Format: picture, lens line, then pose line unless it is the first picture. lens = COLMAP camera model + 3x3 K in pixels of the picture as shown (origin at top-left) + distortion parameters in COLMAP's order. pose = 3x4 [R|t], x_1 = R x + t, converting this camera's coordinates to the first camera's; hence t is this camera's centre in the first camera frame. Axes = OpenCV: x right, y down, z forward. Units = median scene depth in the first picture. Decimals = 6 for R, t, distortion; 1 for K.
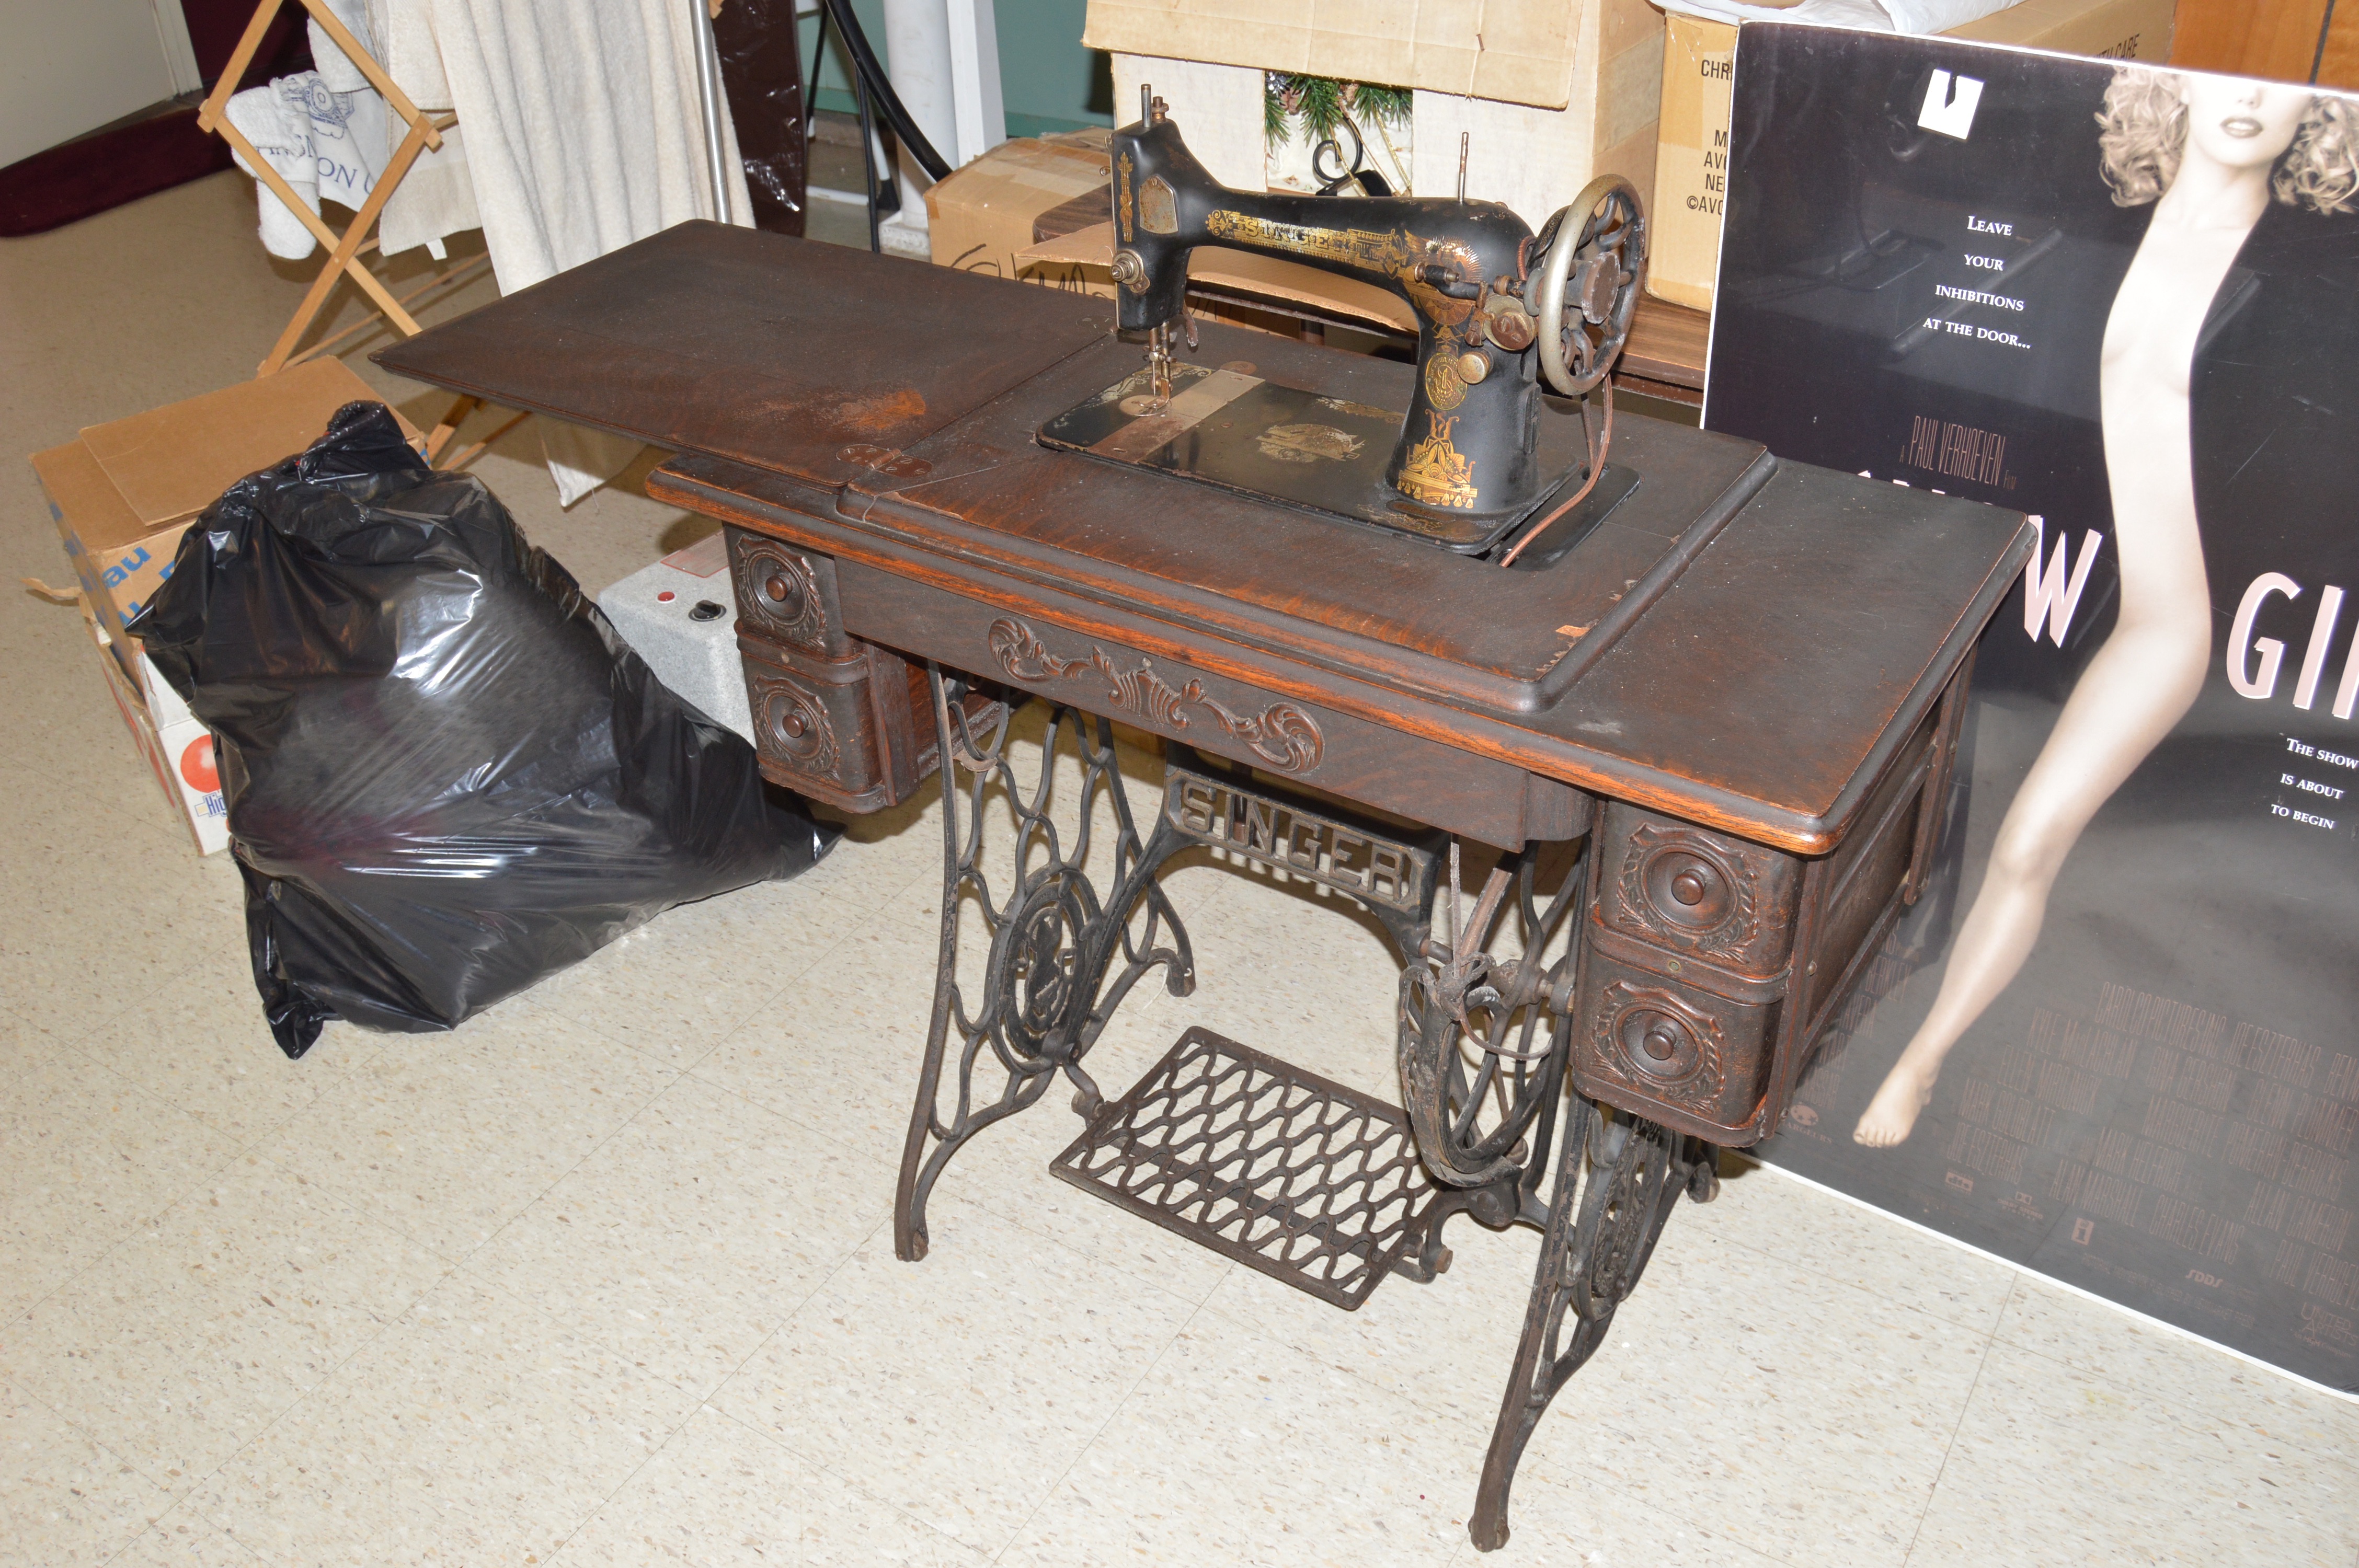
lens RADIAL K [[2071.2, 0, 1191.9], [0, 2071.2, 761.6], [0, 0, 1]] dist [-0.098981, 0.055064]
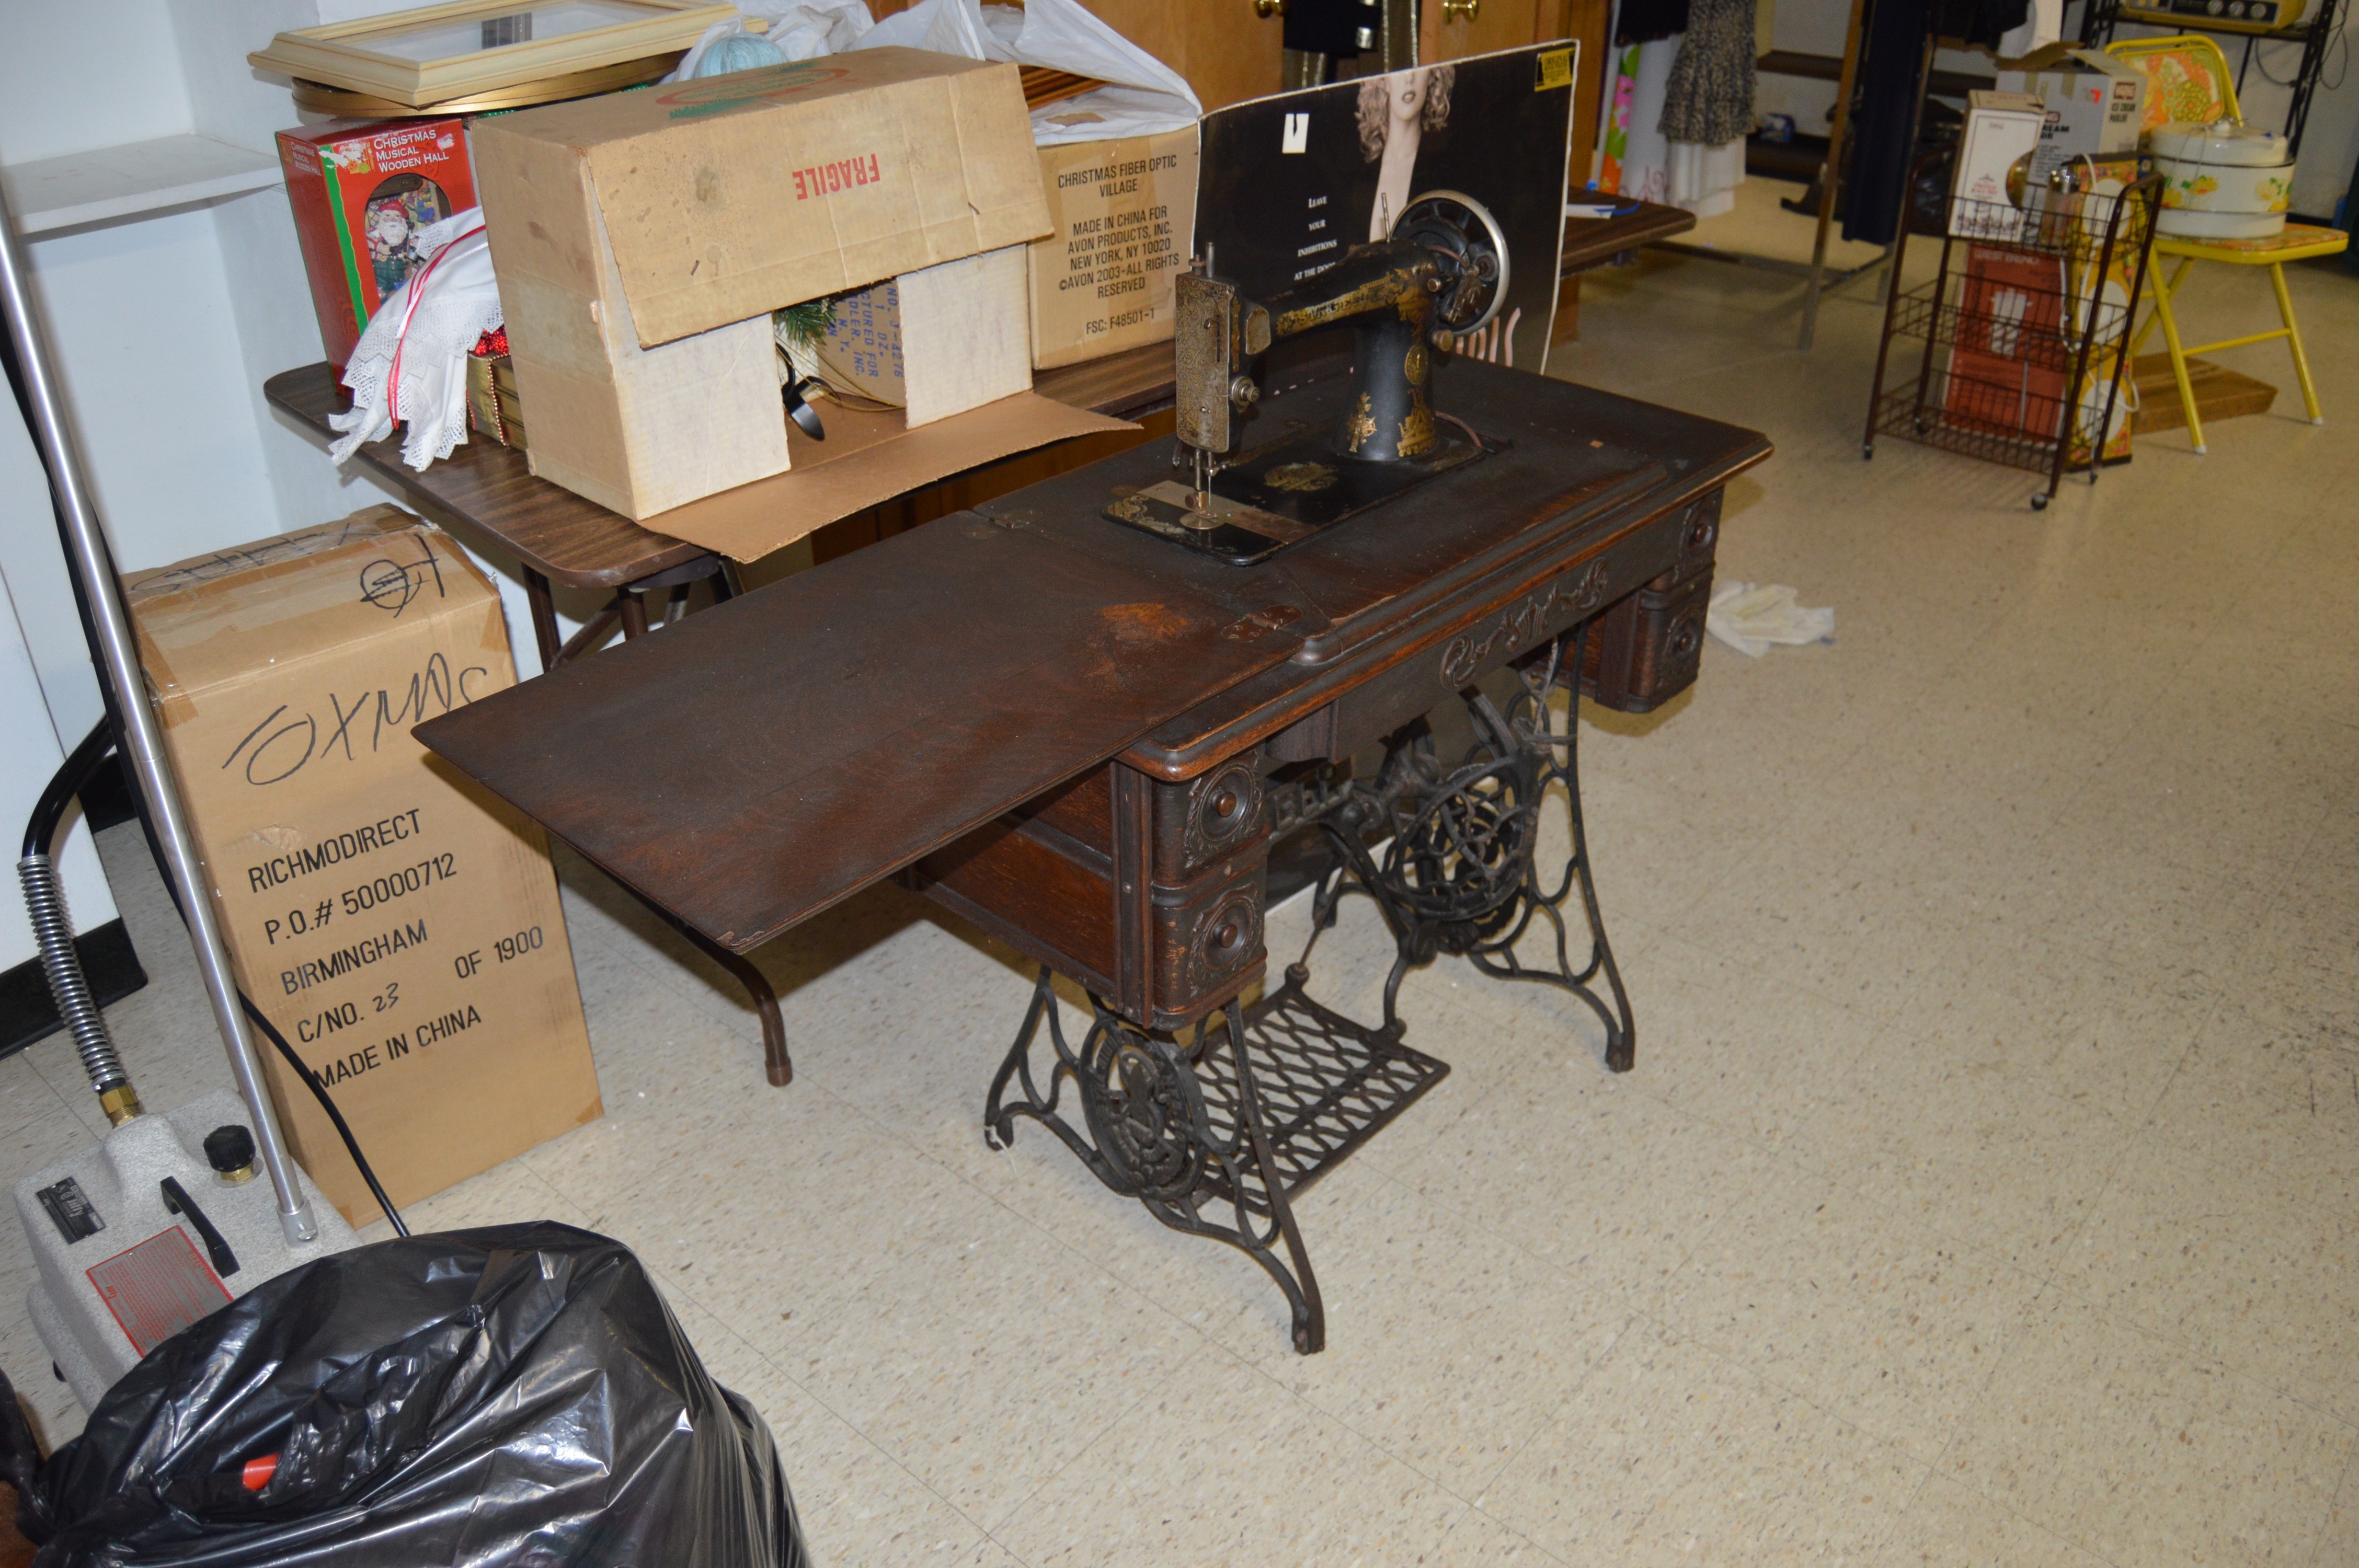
lens RADIAL K [[1879.7, 0, 1179.5], [0, 1879.7, 784.0], [0, 0, 1]] dist [-0.091165, 0.003362]
pose [[0.155663, -0.475434, 0.865871, -1.052014], [0.535338, 0.777273, 0.330546, -0.430662], [-0.830170, 0.412080, 0.375510, 0.704813]]
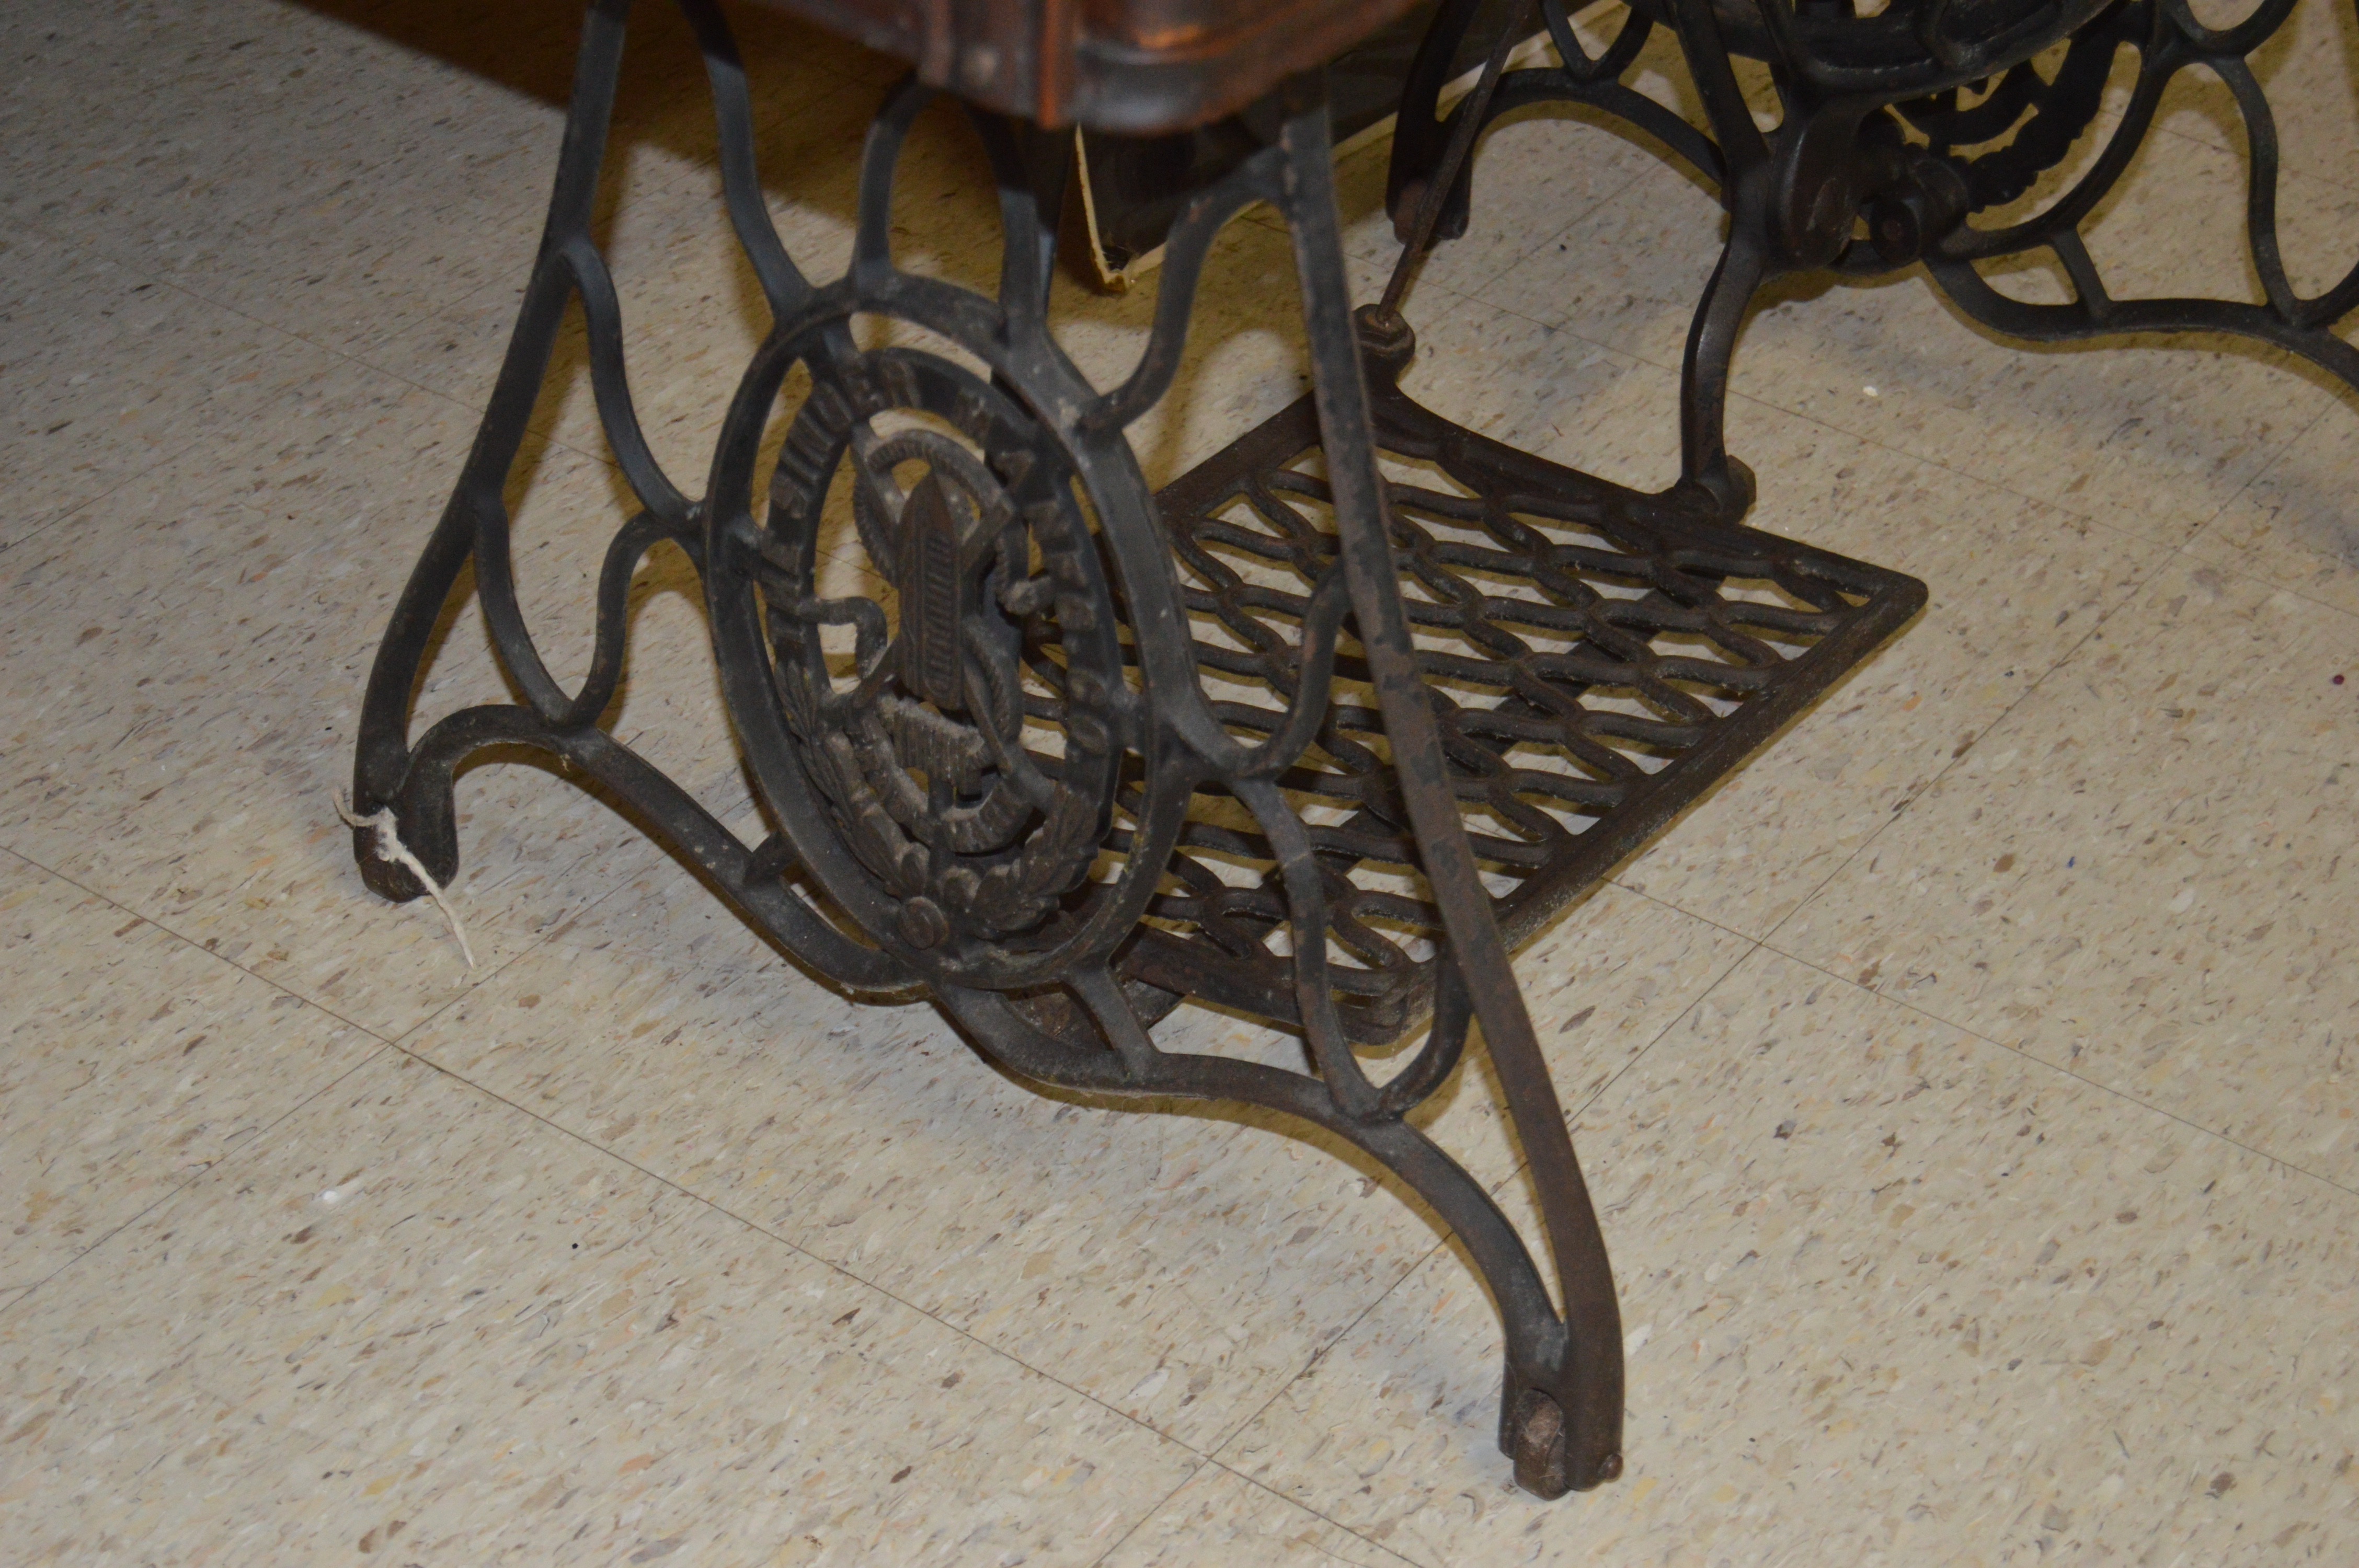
lens RADIAL K [[4801.1, 0, 1182.0], [0, 4801.1, 833.5], [0, 0, 1]] dist [-0.021595, -0.160657]
pose [[0.060470, -0.545483, 0.835937, -0.842341], [0.516132, 0.733910, 0.441570, -0.212604], [-0.854372, 0.404752, 0.325921, 0.964603]]
